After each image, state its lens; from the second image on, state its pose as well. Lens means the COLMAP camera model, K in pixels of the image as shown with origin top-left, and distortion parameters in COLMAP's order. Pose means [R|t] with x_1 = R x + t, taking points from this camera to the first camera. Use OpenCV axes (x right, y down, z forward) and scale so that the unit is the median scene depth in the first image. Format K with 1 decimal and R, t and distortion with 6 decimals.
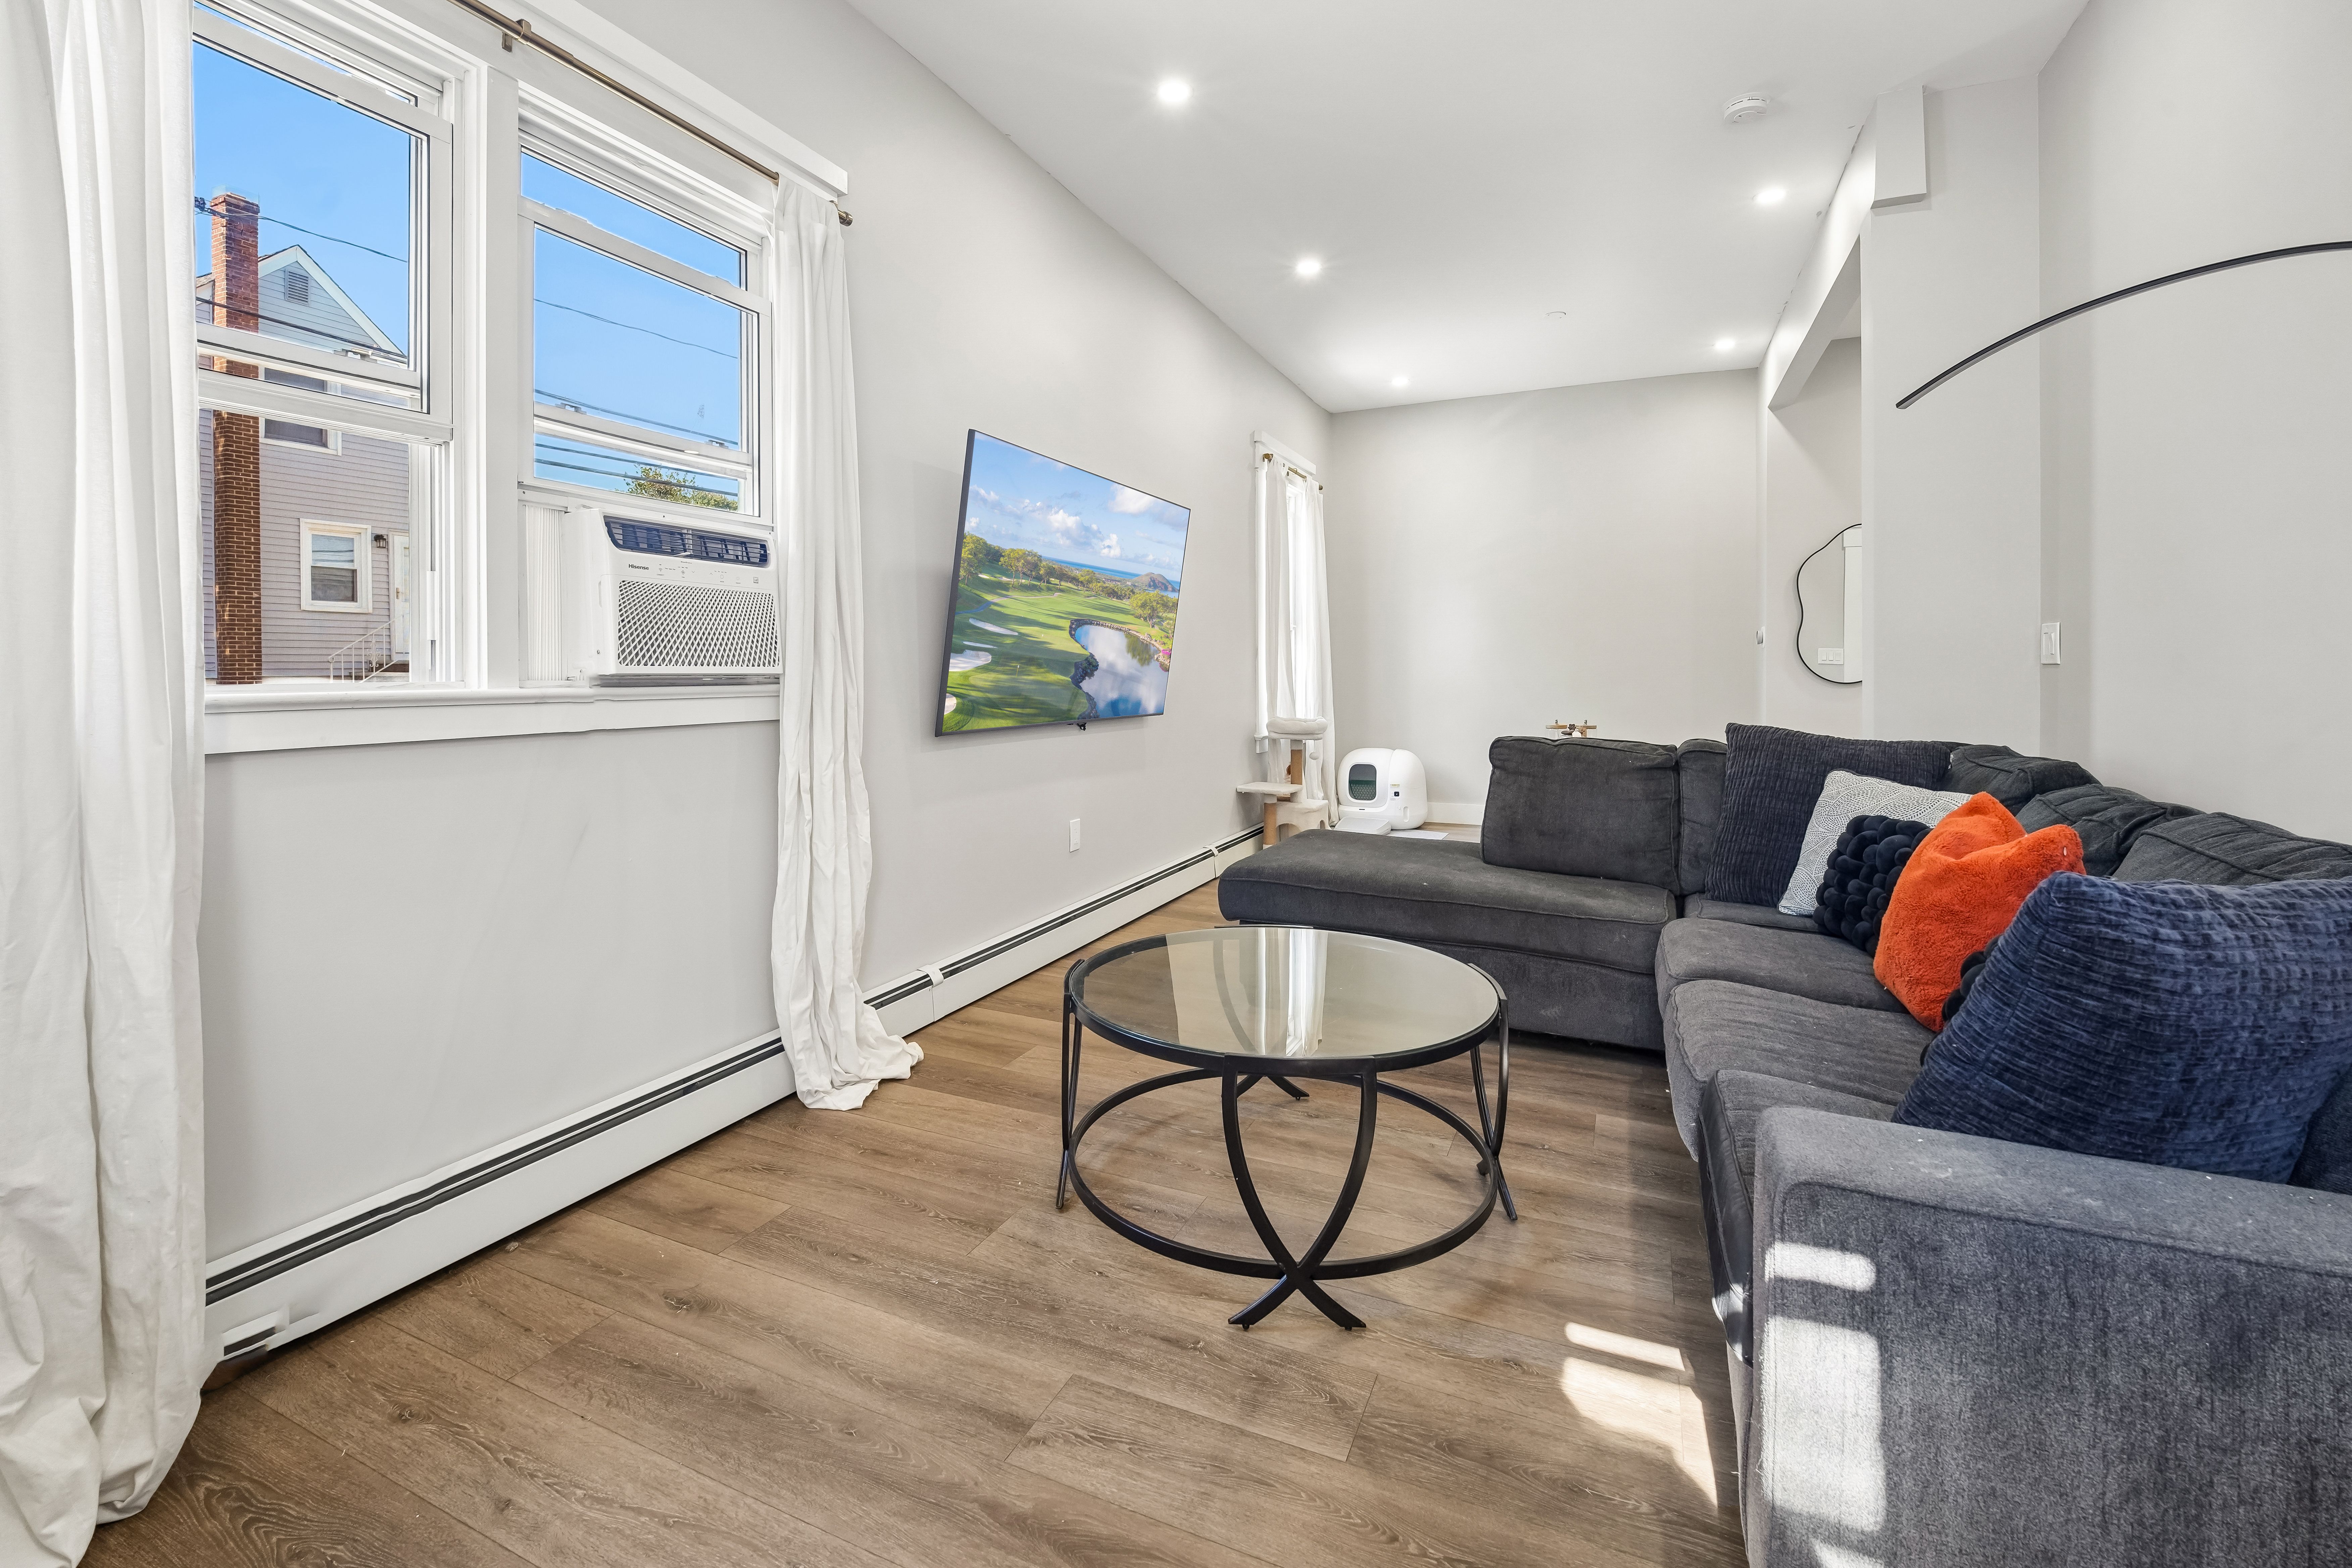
lens RADIAL K [[995.5, 0, 1176.4], [0, 995.5, 732.3], [0, 0, 1]] dist [-0.014162, -0.000506]
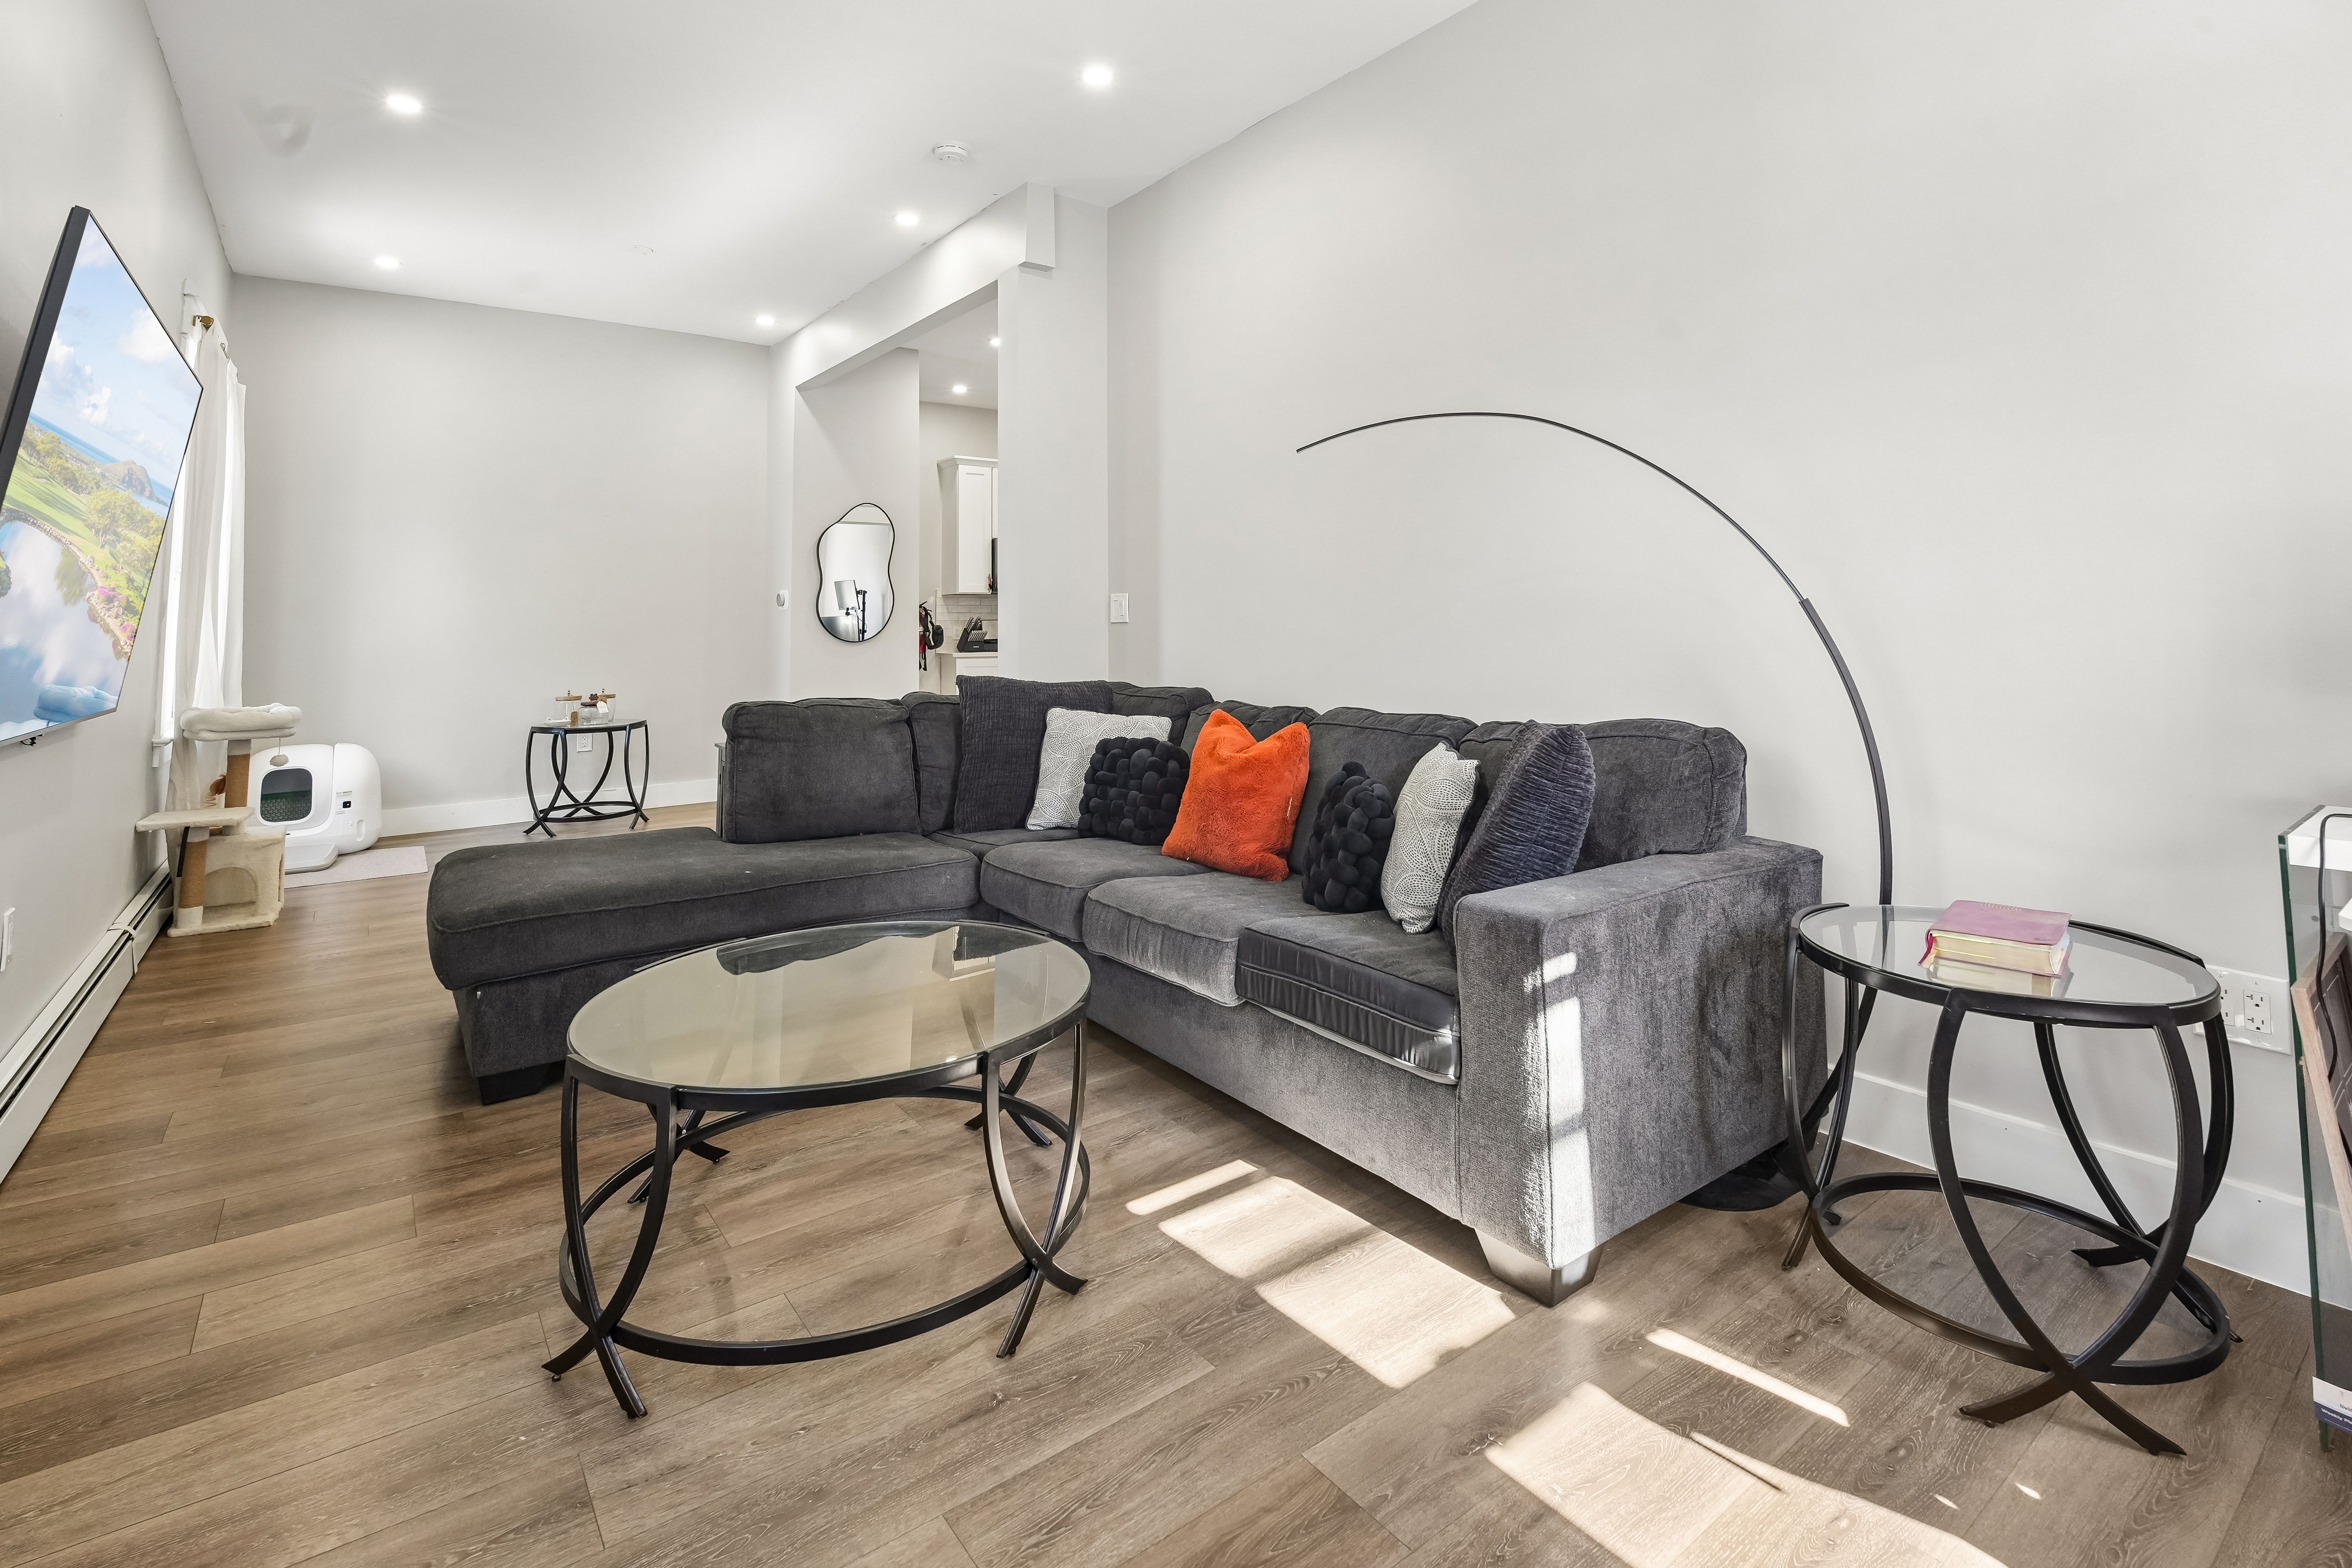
lens RADIAL K [[1064.3, 0, 1176.6], [0, 1064.3, 599.9], [0, 0, 1]] dist [-0.008369, -0.000700]
pose [[0.494771, 0.018191, 0.868833, -0.400406], [0.065015, 0.996204, -0.057882, -0.008868], [-0.866588, 0.085125, 0.491710, 0.191664]]
